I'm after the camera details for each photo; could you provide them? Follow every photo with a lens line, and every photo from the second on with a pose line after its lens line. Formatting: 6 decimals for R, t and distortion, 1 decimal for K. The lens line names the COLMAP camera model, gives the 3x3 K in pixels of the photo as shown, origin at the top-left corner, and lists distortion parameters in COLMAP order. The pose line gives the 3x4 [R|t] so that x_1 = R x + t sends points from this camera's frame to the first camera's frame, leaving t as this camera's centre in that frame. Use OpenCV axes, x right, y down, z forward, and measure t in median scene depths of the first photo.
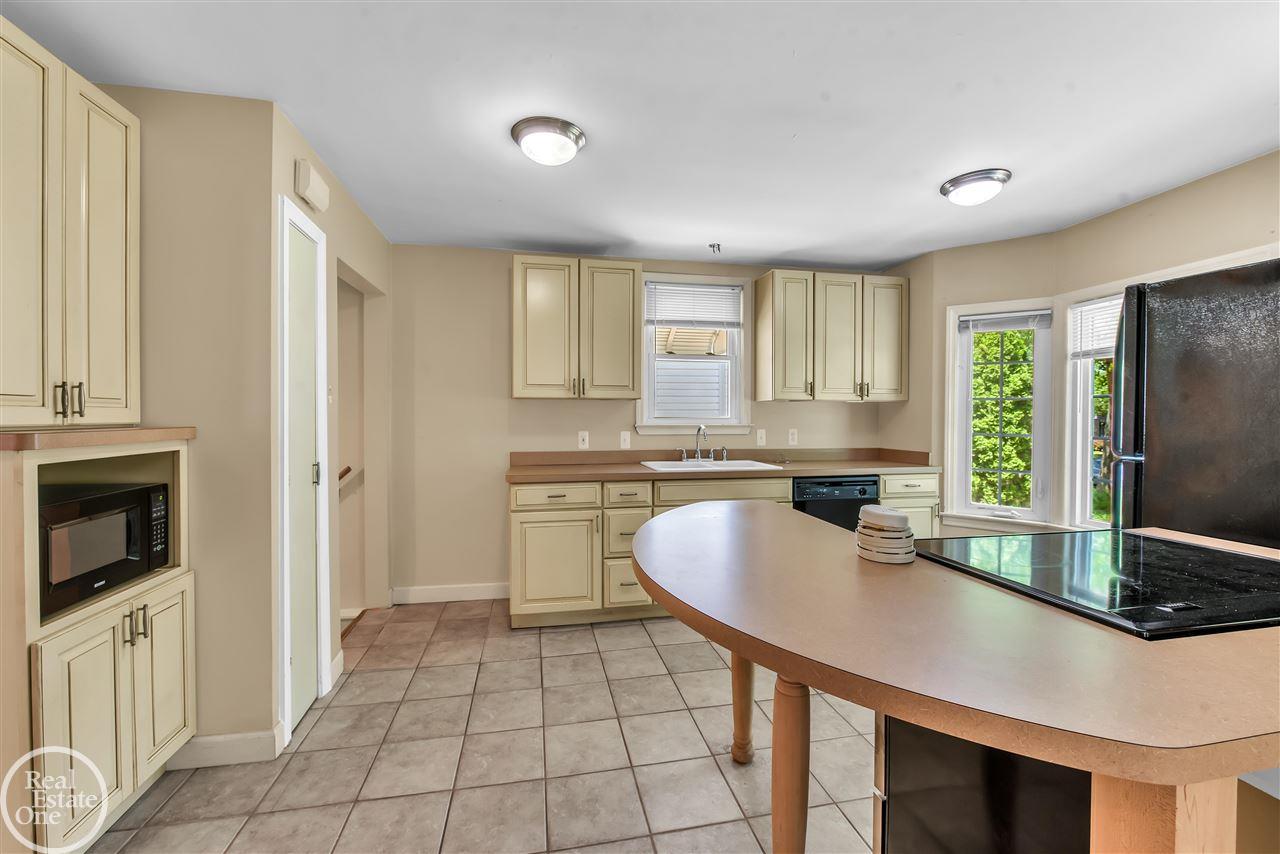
lens RADIAL K [[518.3, 0, 640.0], [0, 518.3, 427.0], [0, 0, 1]] dist [-0.002494, -0.000103]
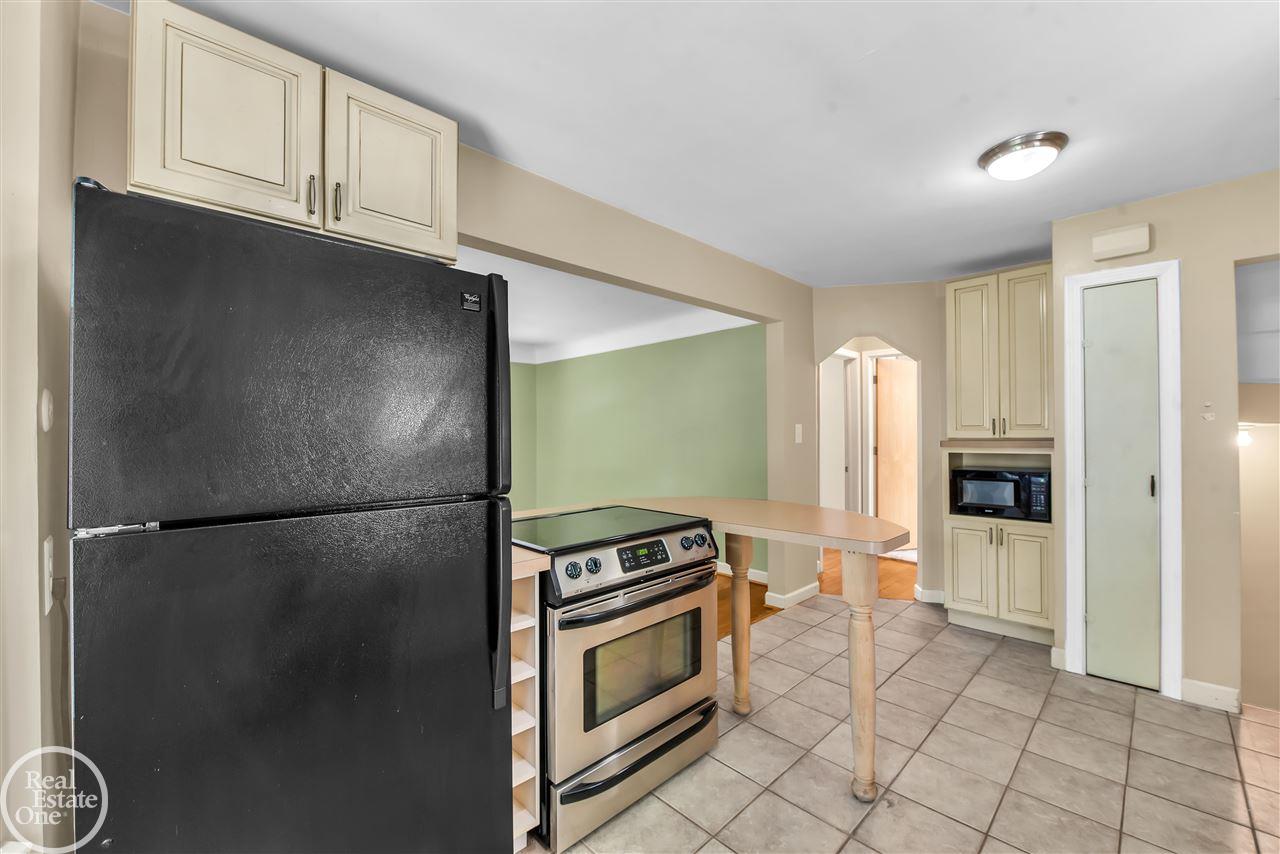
lens RADIAL K [[518.3, 0, 640.0], [0, 518.3, 427.0], [0, 0, 1]] dist [-0.002494, -0.000103]
pose [[-0.841157, -0.002386, -0.540785, 1.140357], [-0.006886, 0.999956, 0.006299, -0.045661], [0.540747, 0.009022, -0.841137, 1.688043]]
